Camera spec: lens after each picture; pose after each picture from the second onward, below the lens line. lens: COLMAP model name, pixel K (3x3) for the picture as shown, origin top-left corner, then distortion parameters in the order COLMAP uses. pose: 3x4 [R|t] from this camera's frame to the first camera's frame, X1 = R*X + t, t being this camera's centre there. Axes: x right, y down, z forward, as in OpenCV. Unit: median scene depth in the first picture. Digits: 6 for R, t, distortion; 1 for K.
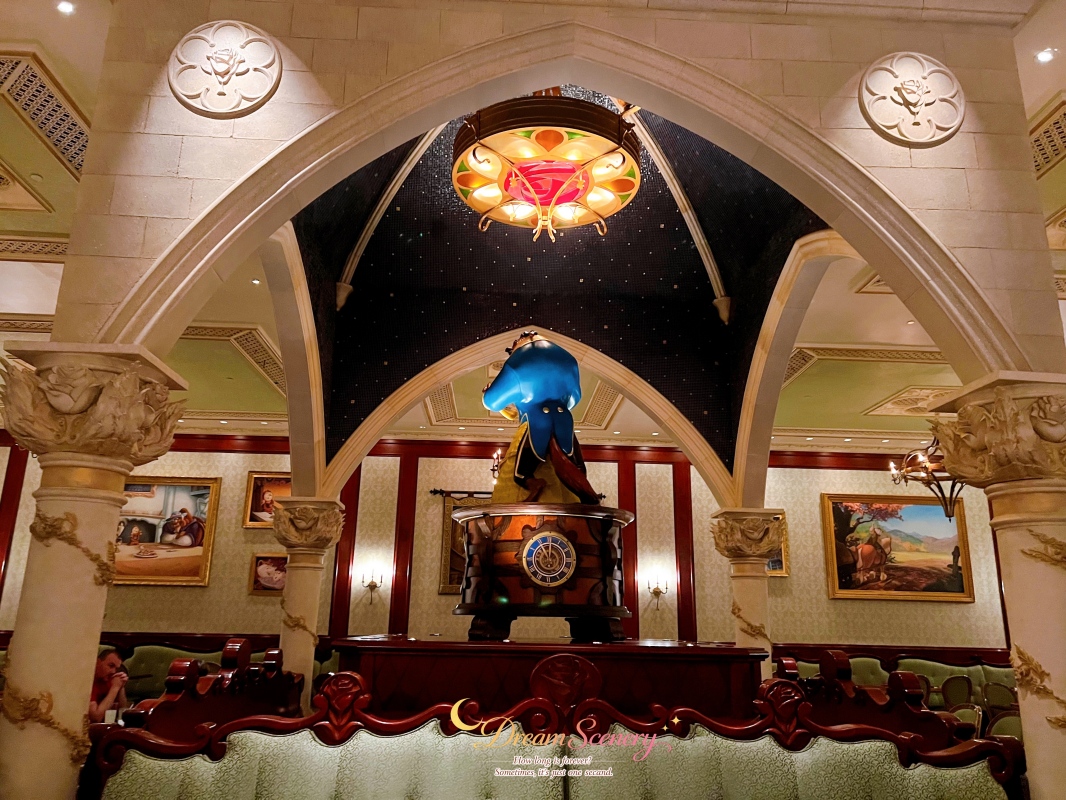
lens RADIAL K [[805.0, 0, 531.8], [0, 805.0, 398.5], [0, 0, 1]] dist [0.057738, -0.063828]
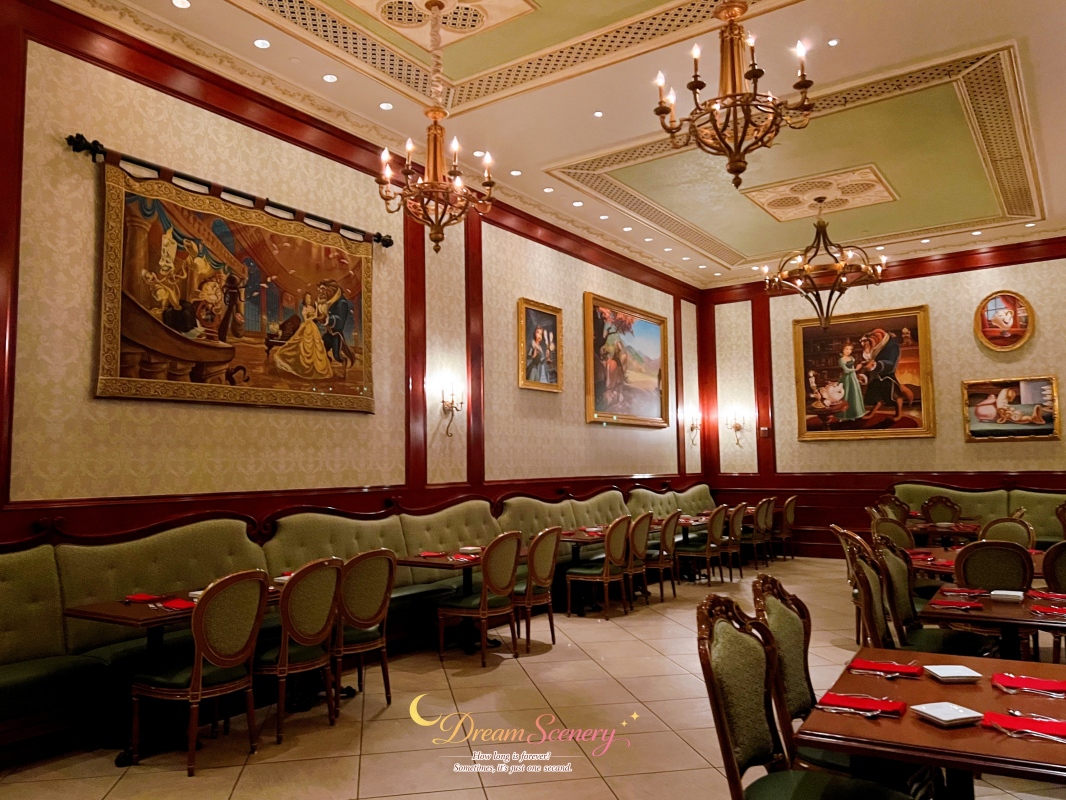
lens RADIAL K [[805.0, 0, 531.6], [0, 805.0, 400.4], [0, 0, 1]] dist [0.057738, -0.063828]
pose [[0.603534, 0.037437, 0.796458, -0.298386], [-0.192297, 0.976246, 0.099830, 0.155975], [-0.773801, -0.213407, 0.596397, 0.570364]]
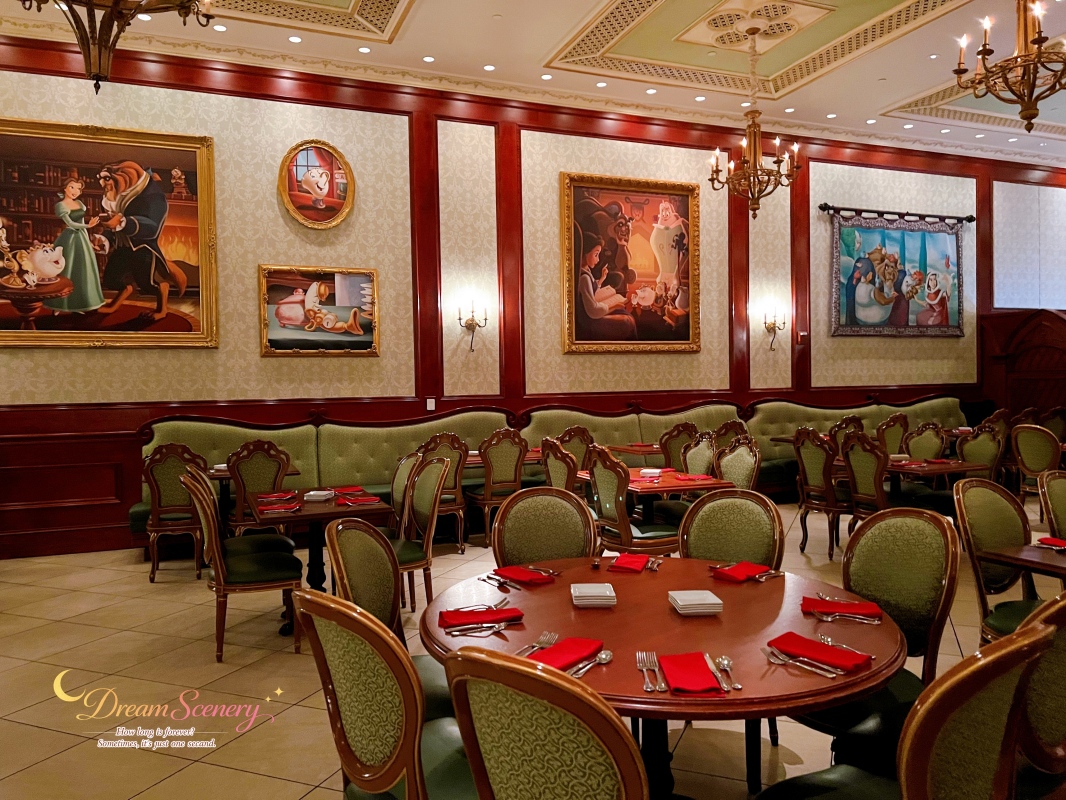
lens RADIAL K [[805.0, 0, 530.1], [0, 805.0, 396.3], [0, 0, 1]] dist [0.057738, -0.063828]
pose [[-0.338858, -0.031633, 0.940306, -0.042454], [-0.248280, 0.967013, -0.056941, 0.194644], [-0.907487, -0.252754, -0.335534, 0.686740]]
